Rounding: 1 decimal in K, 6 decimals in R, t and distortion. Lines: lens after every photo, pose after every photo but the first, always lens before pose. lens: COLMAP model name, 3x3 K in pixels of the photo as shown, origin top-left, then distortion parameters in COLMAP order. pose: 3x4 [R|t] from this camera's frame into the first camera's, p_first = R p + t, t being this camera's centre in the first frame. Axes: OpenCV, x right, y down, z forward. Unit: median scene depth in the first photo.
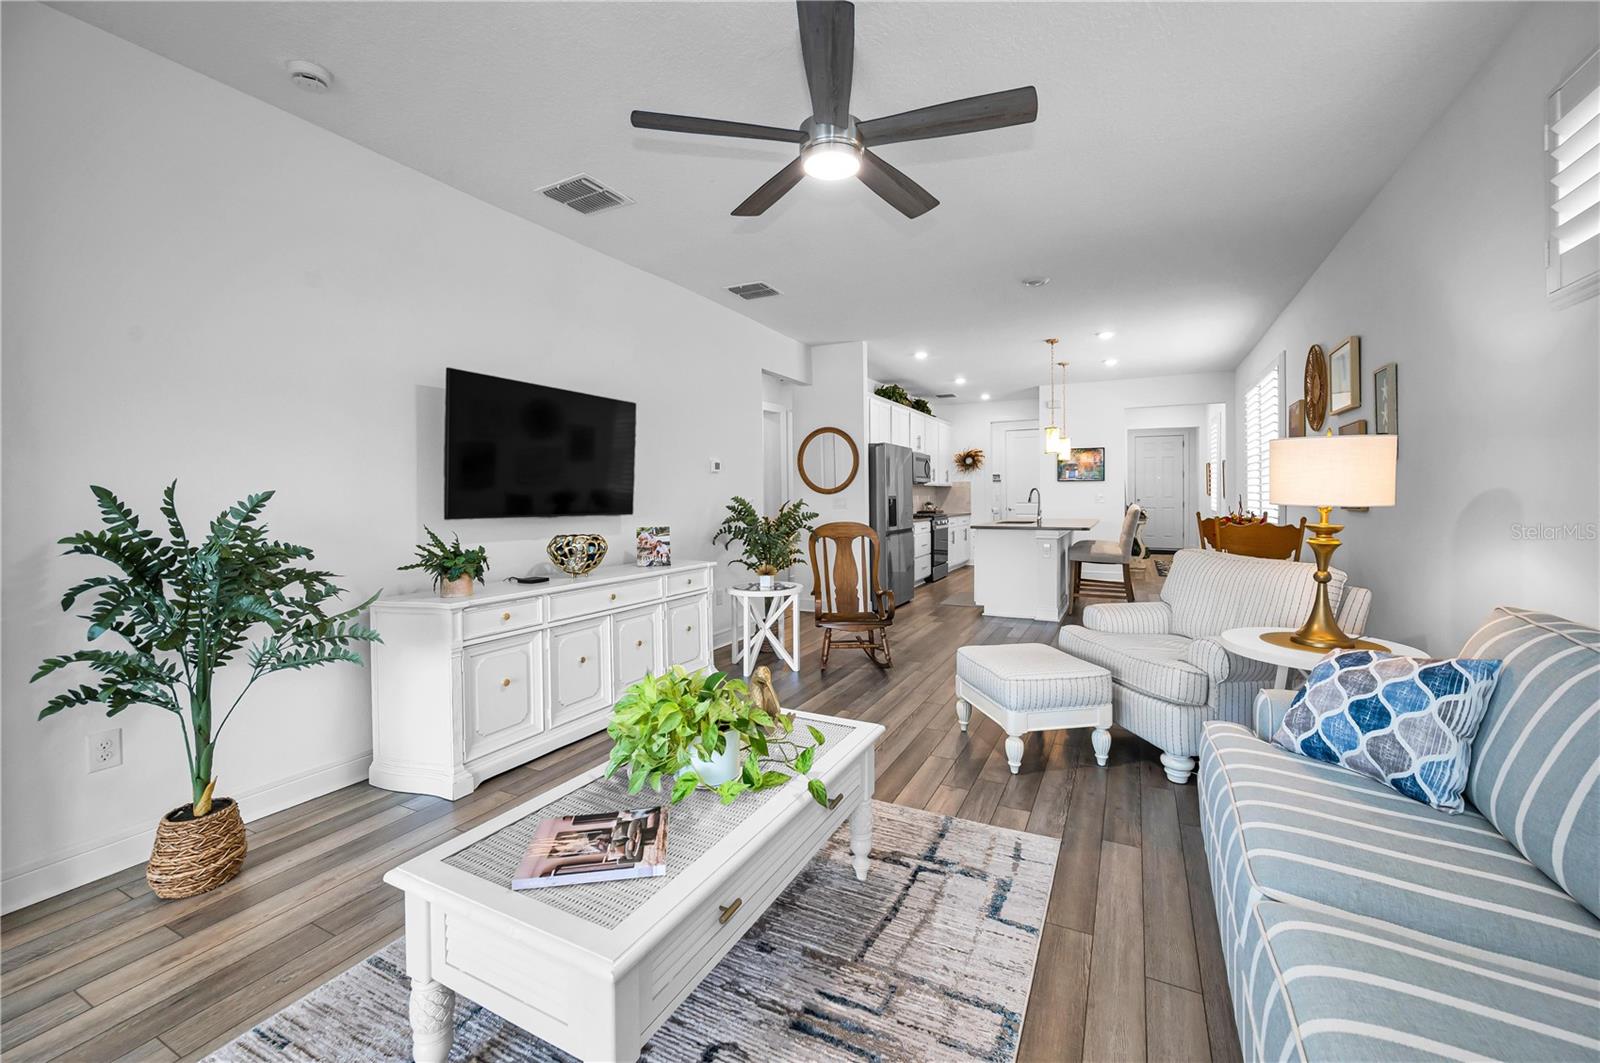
lens RADIAL K [[637.5, 0, 821.2], [0, 637.5, 498.9], [0, 0, 1]] dist [0.000003, -0.000560]
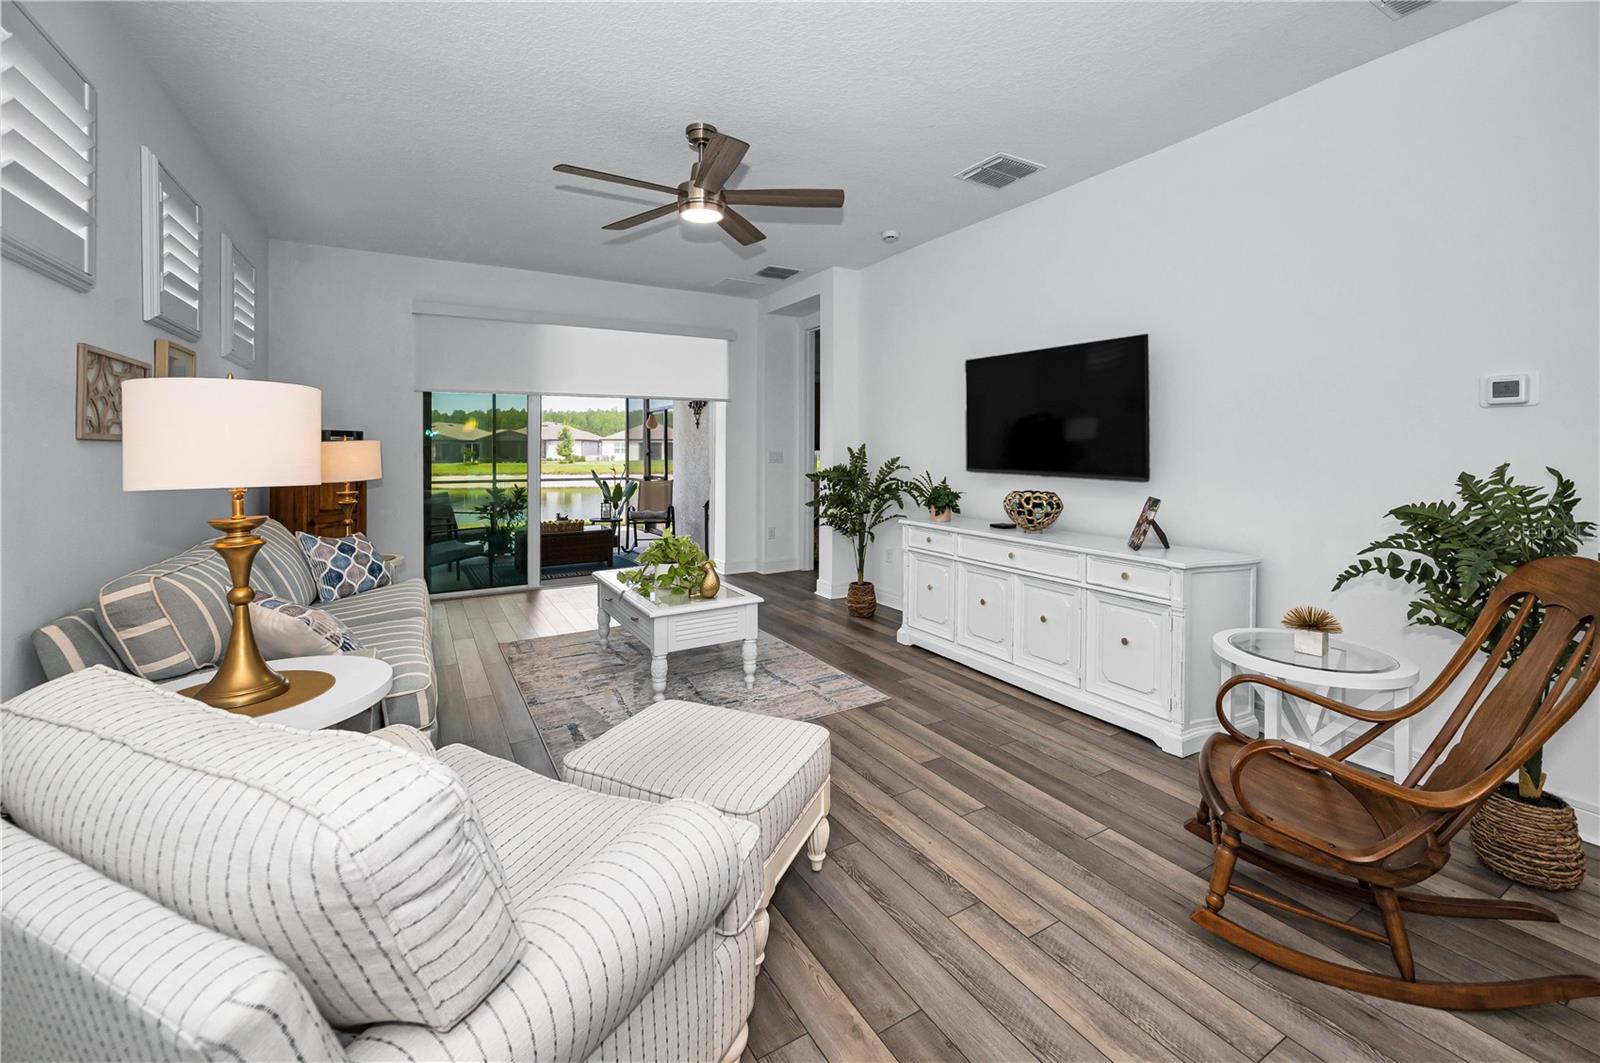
lens RADIAL K [[637.5, 0, 801.7], [0, 637.5, 441.5], [0, 0, 1]] dist [0.000003, -0.000560]
pose [[-0.530398, 0.001192, -0.847748, 0.951565], [0.003992, 0.999991, -0.001091, -0.033771], [0.847740, -0.003963, -0.530398, 1.710323]]
